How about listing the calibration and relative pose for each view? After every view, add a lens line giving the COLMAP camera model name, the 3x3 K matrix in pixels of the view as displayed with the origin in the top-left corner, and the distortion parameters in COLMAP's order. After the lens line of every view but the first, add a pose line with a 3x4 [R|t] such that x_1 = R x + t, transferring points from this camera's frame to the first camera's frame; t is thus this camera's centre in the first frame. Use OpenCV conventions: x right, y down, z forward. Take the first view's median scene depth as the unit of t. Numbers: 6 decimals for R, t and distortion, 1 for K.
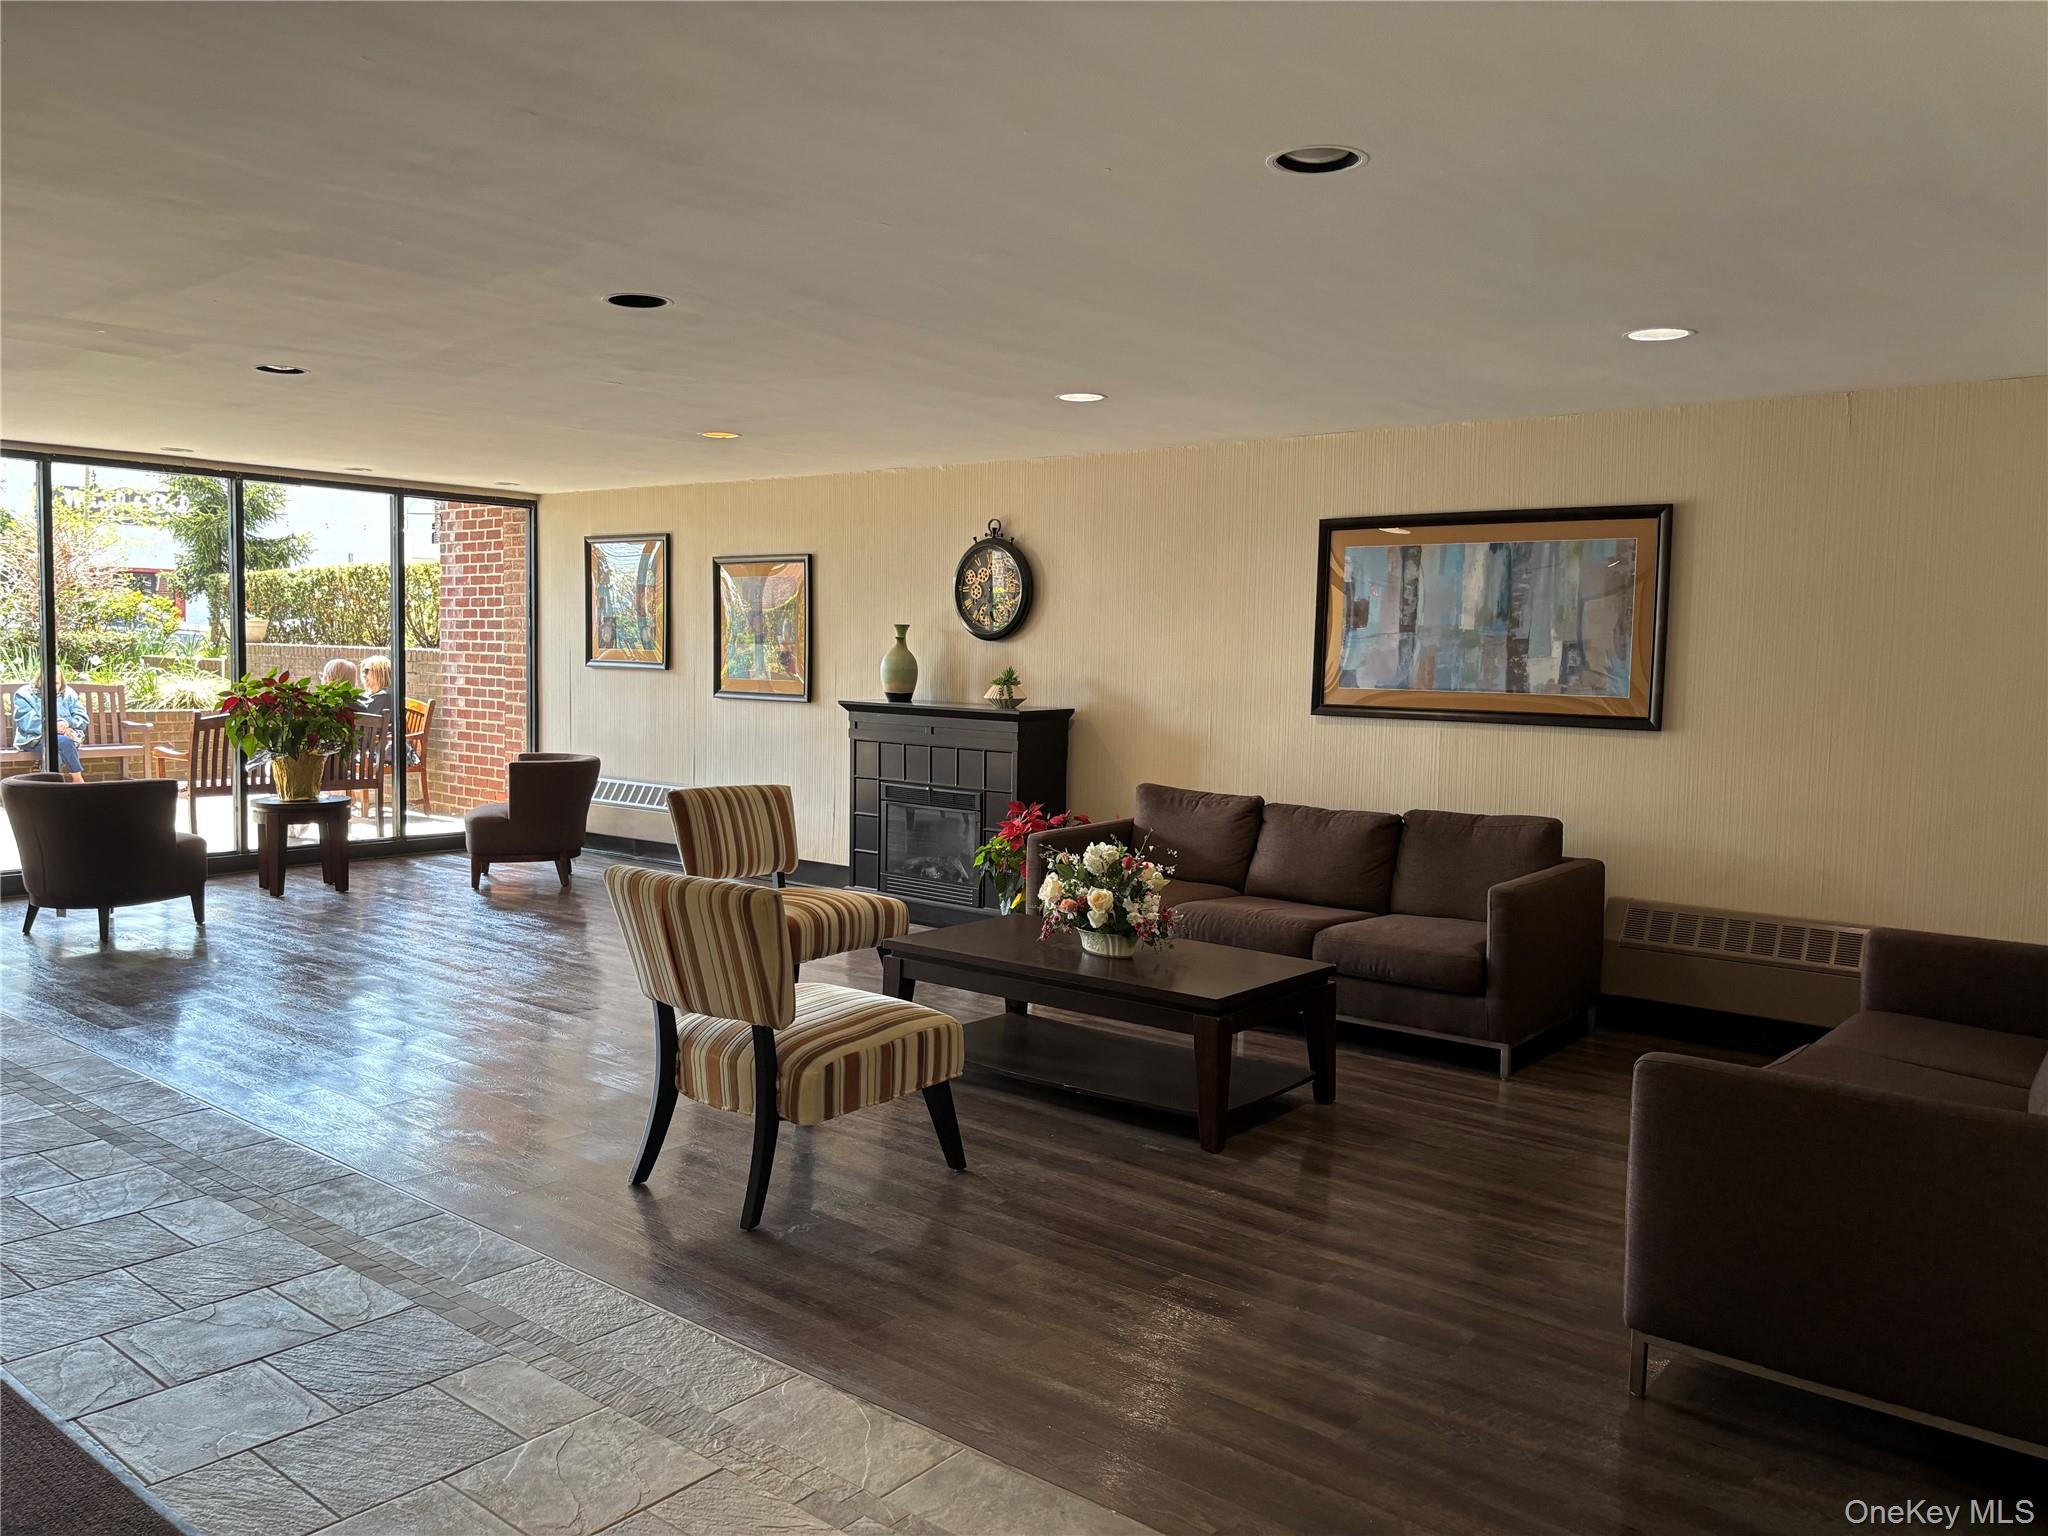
lens RADIAL K [[1537.7, 0, 1004.4], [0, 1537.7, 762.9], [0, 0, 1]] dist [0.032593, -0.034389]
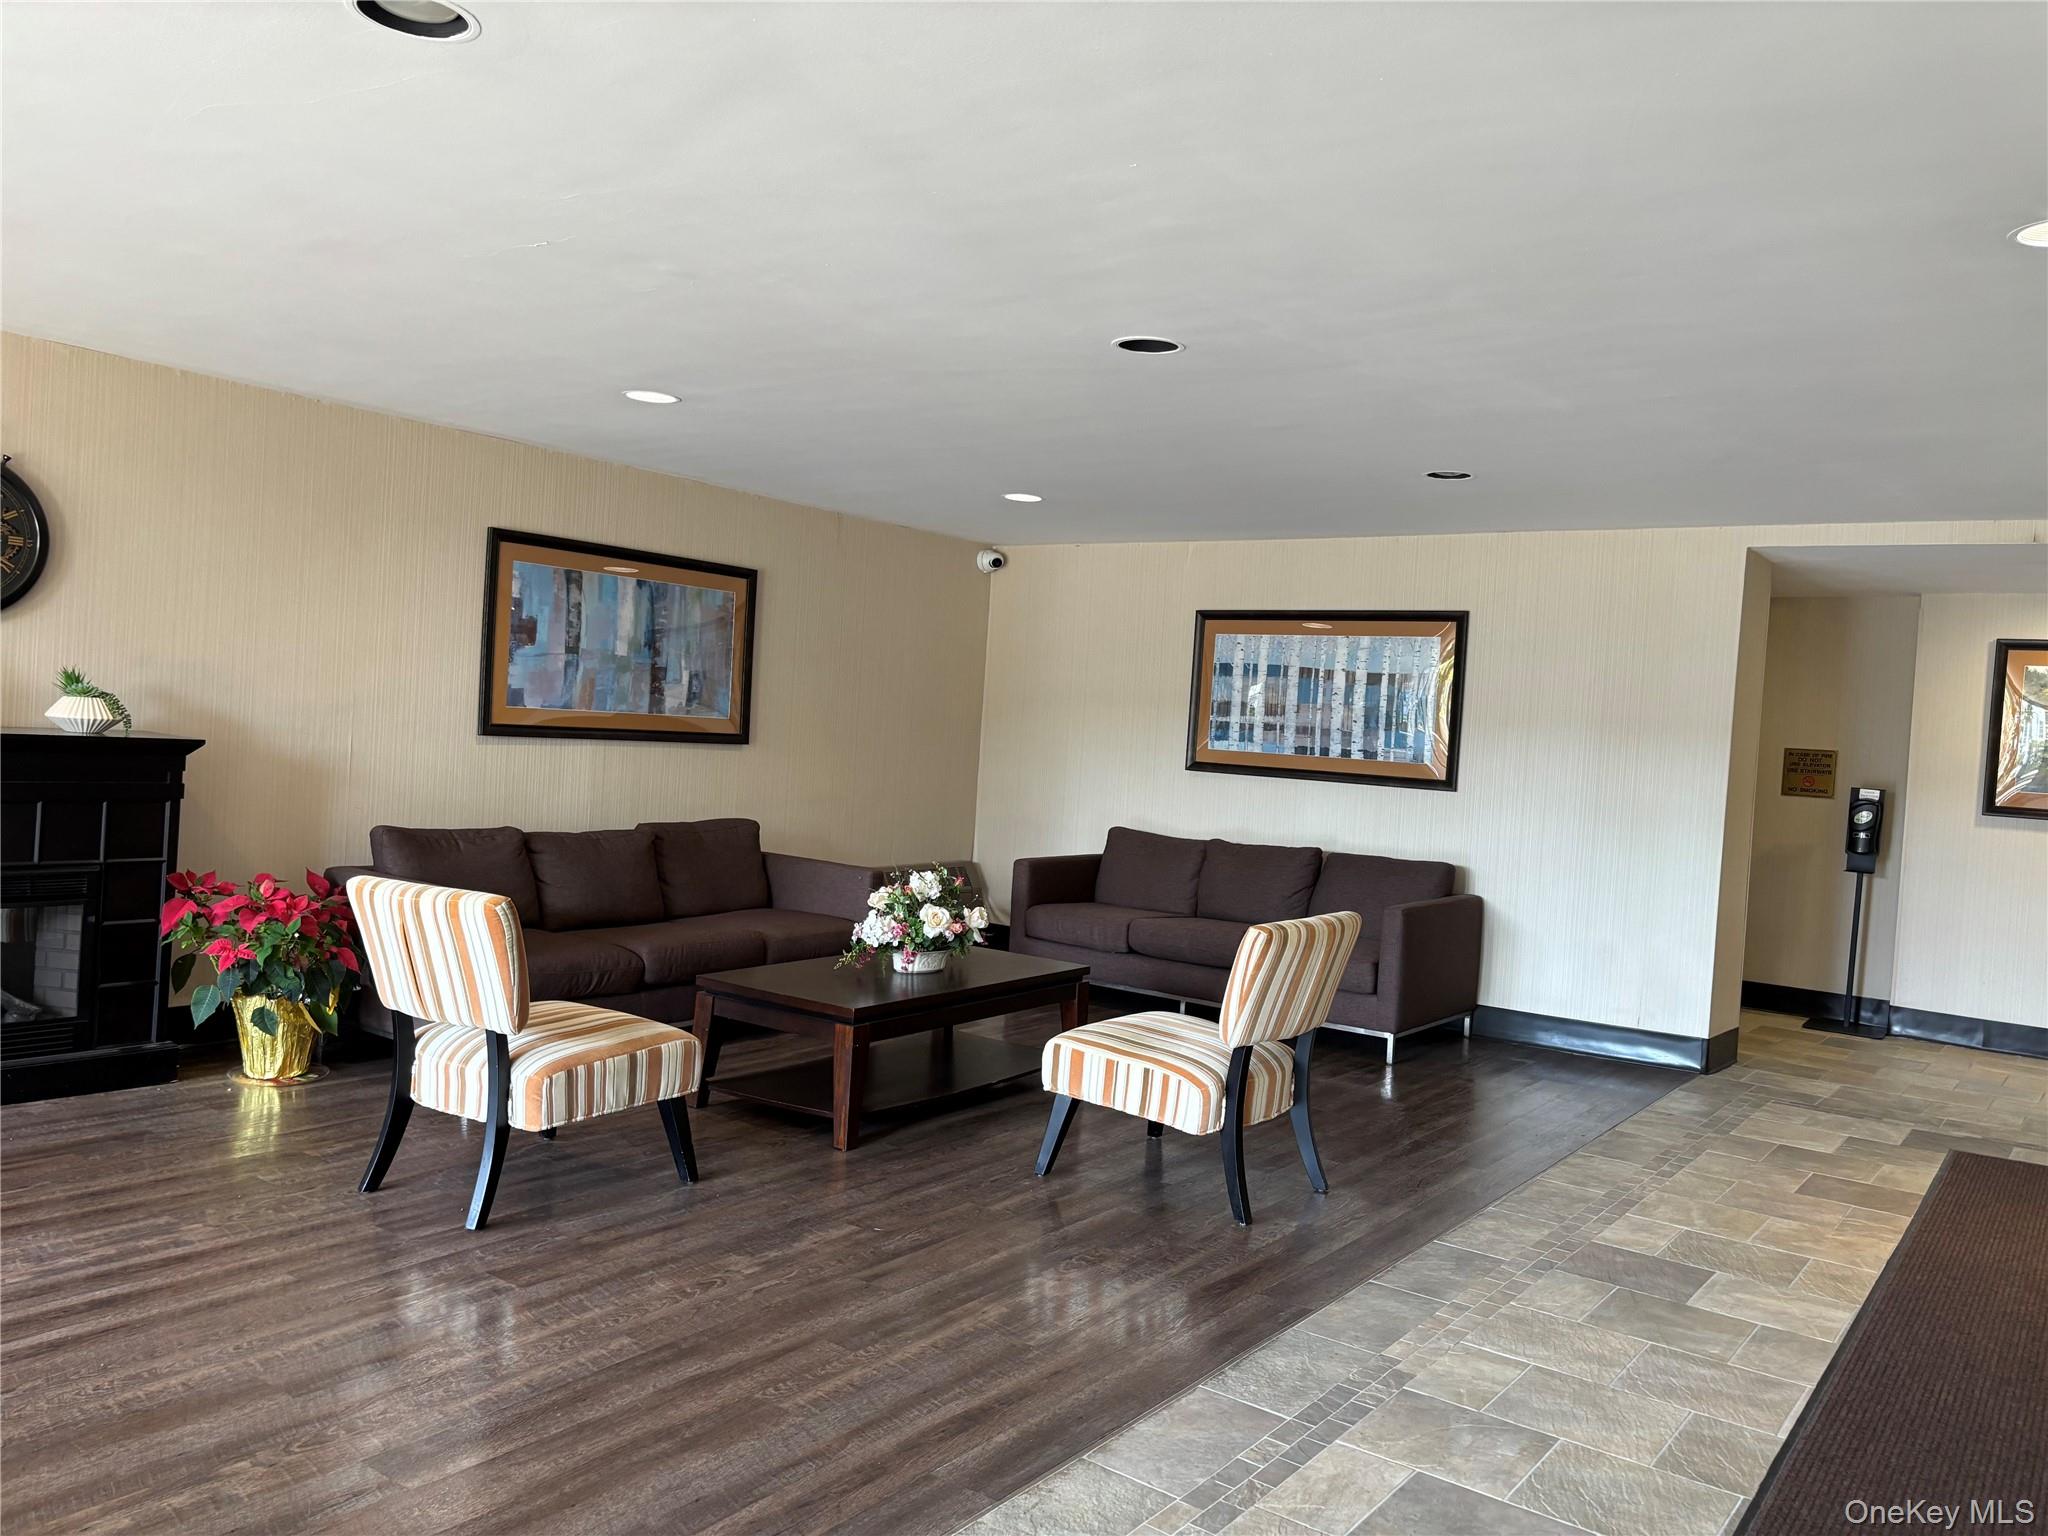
lens RADIAL K [[1537.7, 0, 1004.4], [0, 1537.7, 762.9], [0, 0, 1]] dist [0.032593, -0.034389]
pose [[-0.051133, -0.046453, 0.997611, -0.788190], [0.013703, 0.998791, 0.047210, -0.057207], [-0.998598, 0.016084, -0.050435, 0.770841]]
